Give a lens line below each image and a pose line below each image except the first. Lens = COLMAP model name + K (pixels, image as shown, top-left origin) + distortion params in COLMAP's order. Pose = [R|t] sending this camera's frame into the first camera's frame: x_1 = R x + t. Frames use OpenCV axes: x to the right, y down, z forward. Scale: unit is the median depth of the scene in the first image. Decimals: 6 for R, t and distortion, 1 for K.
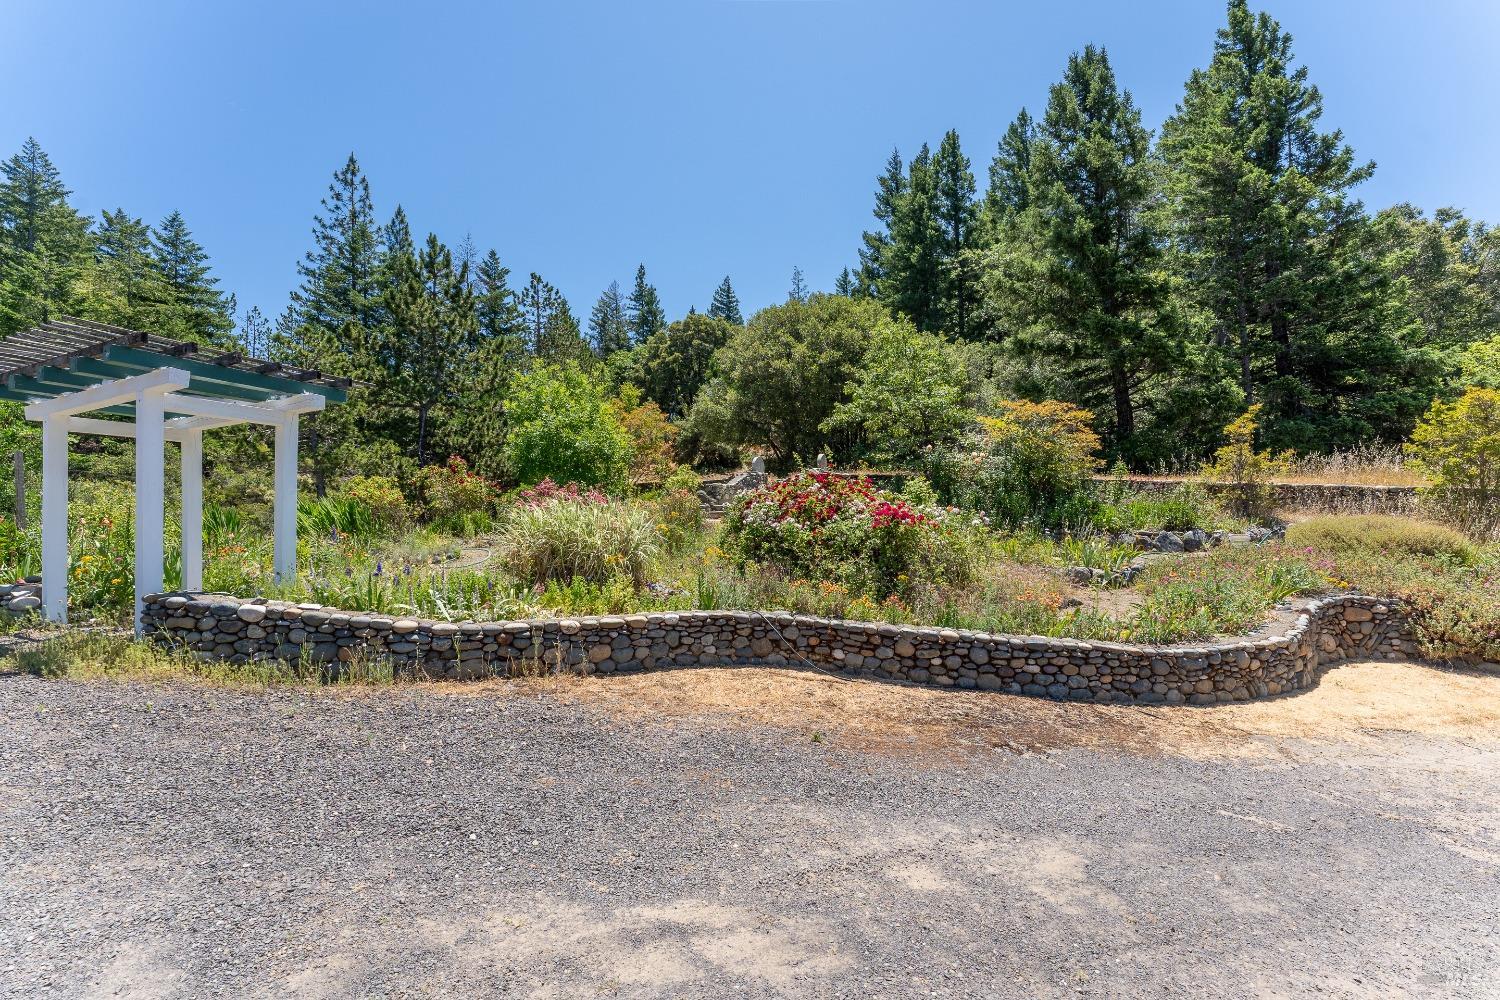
lens RADIAL K [[603.2, 0, 750.0], [0, 603.2, 500.0], [0, 0, 1]] dist [0.000886, -0.000144]
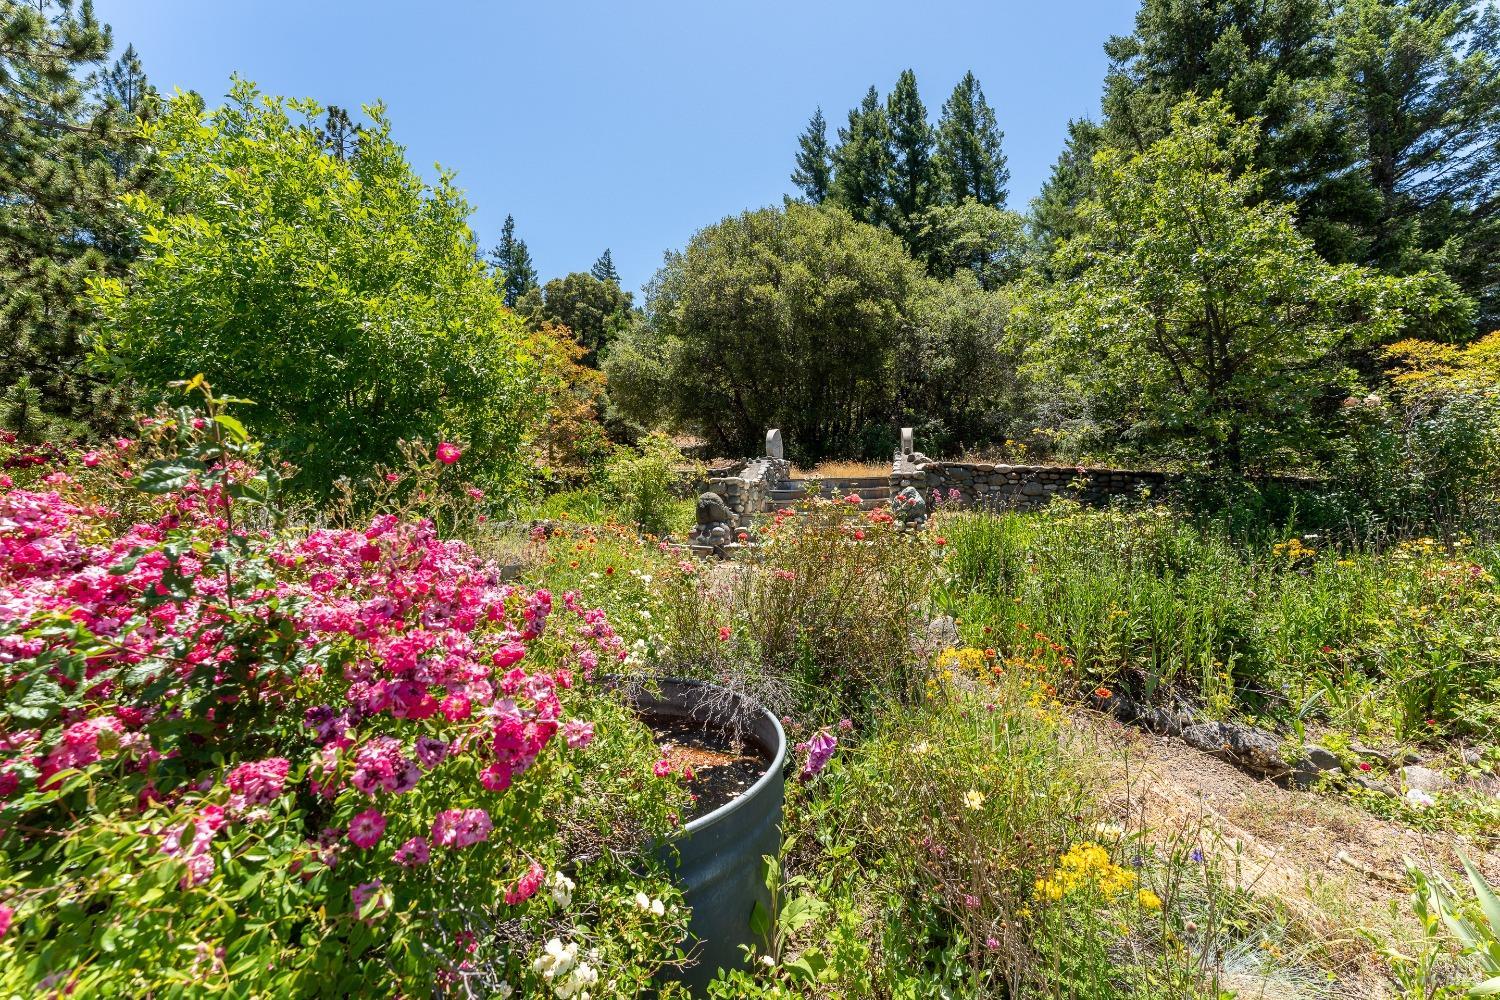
lens RADIAL K [[595.3, 0, 750.0], [0, 595.3, 500.0], [0, 0, 1]] dist [-0.002614, -0.000374]
pose [[0.975119, 0.018404, 0.220916, -0.138330], [-0.019361, 0.999810, 0.002166, -0.012225], [-0.220834, -0.006389, 0.975290, 0.559469]]
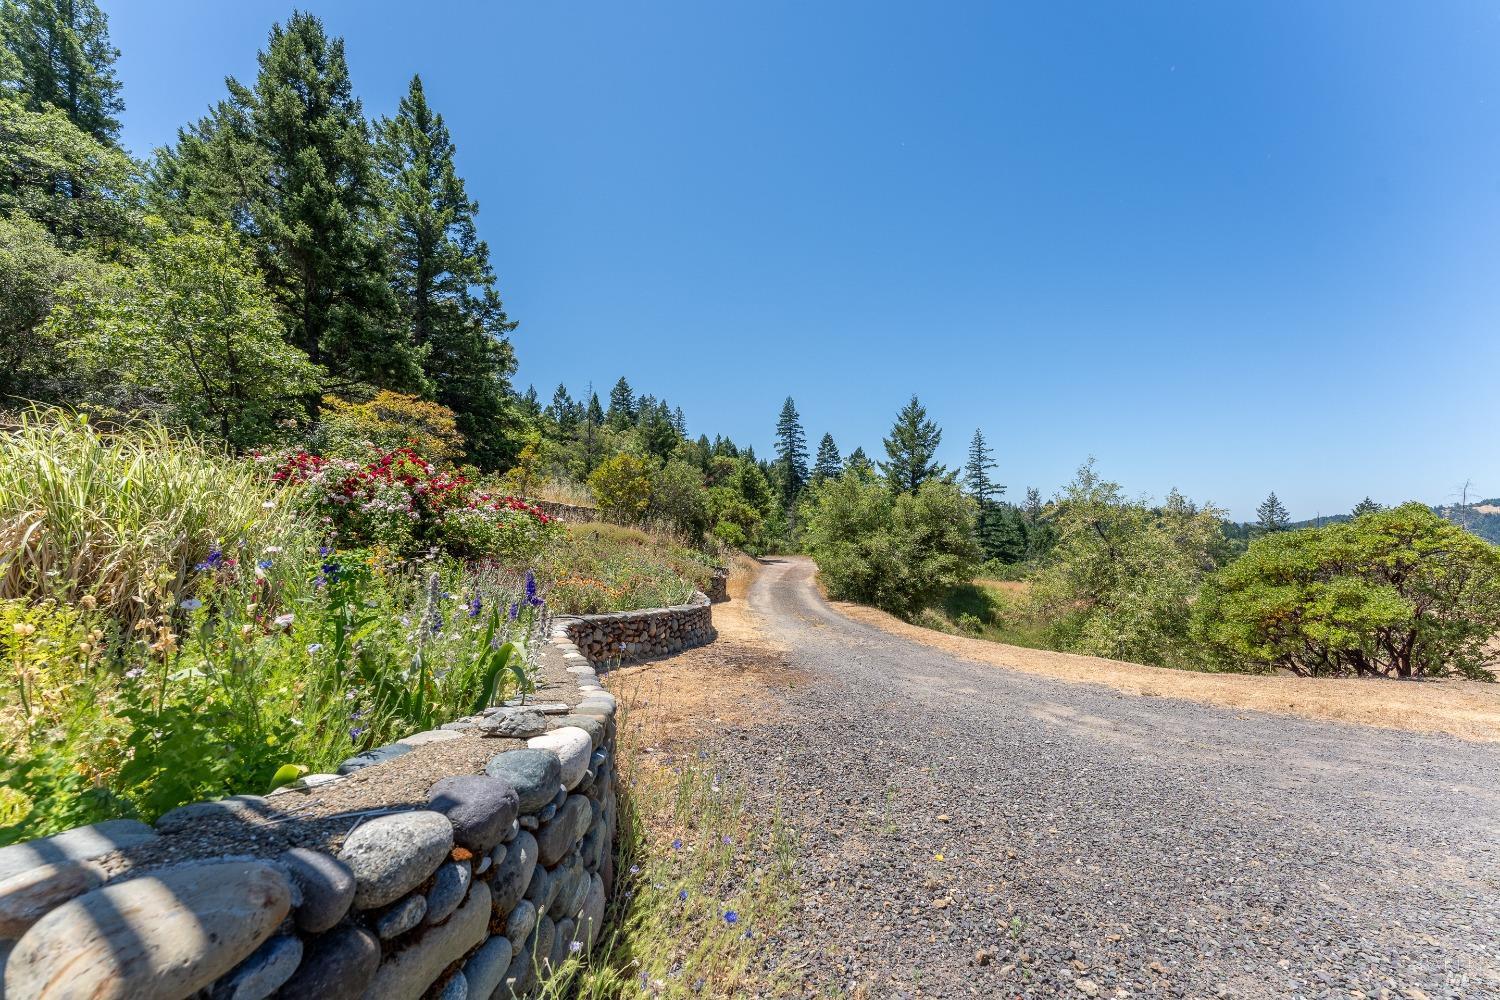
lens RADIAL K [[600.6, 0, 742.1], [0, 600.6, 510.6], [0, 0, 1]] dist [-0.002432, -0.000834]
pose [[0.127393, 0.049706, 0.990606, -0.302315], [-0.053069, 0.997654, -0.043235, 0.022165], [-0.990432, -0.047063, 0.129732, 0.245957]]
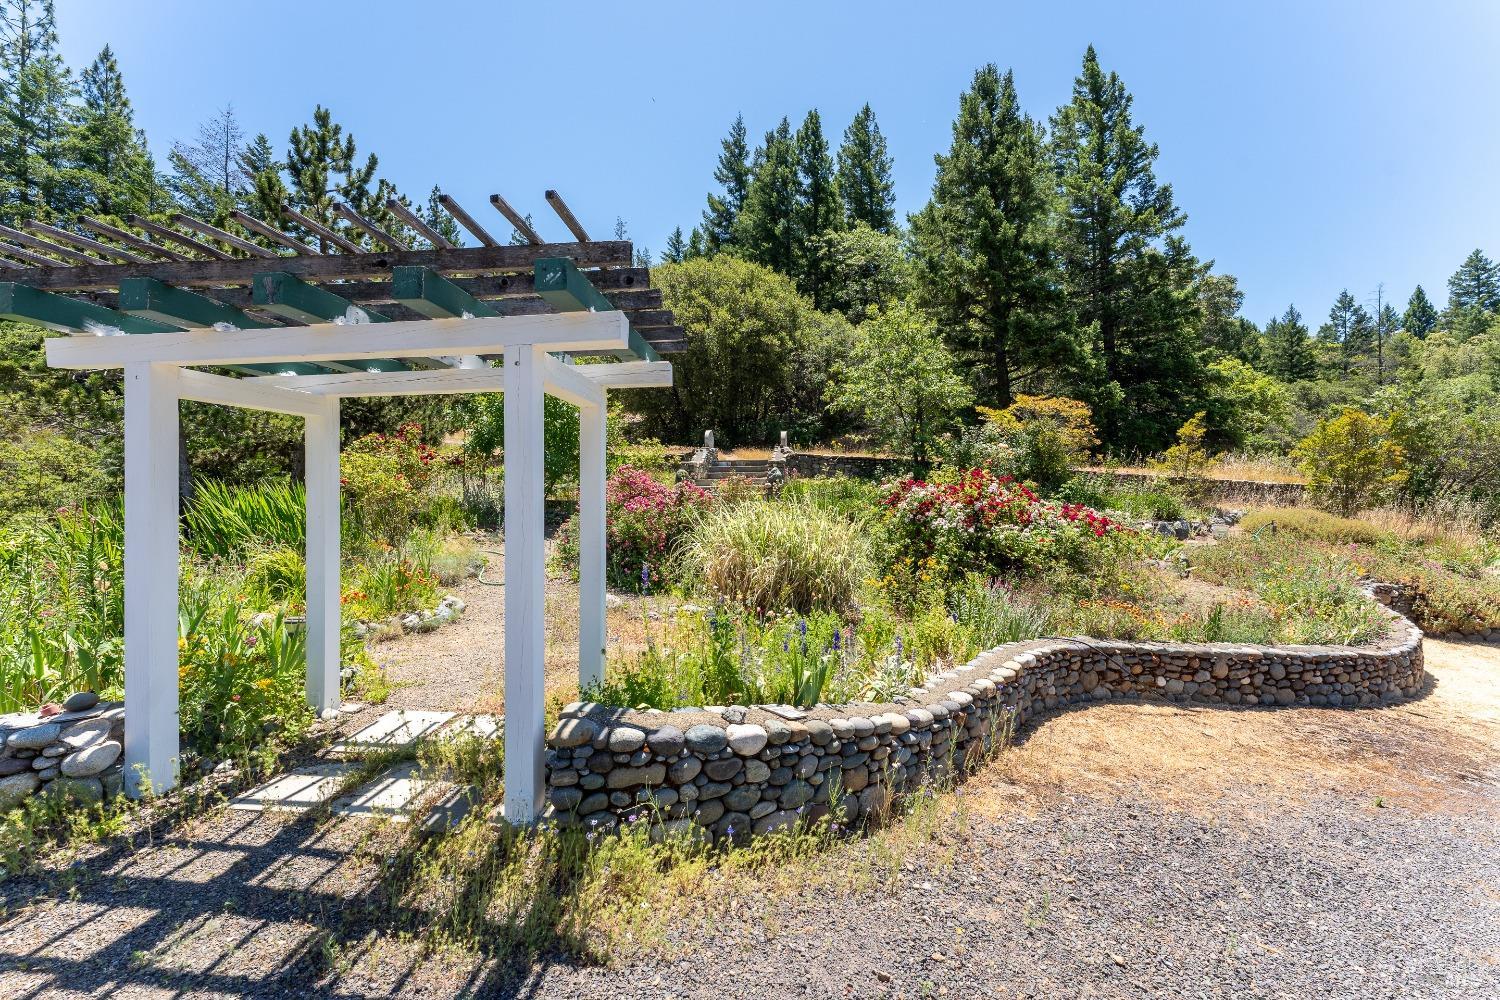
lens RADIAL K [[615.2, 0, 746.6], [0, 615.2, 474.4], [0, 0, 1]] dist [0.000376, -0.000400]
pose [[0.939547, 0.017119, 0.341993, -0.284230], [-0.023500, 0.999618, 0.014523, -0.023120], [-0.341614, -0.021682, 0.939590, 0.118980]]
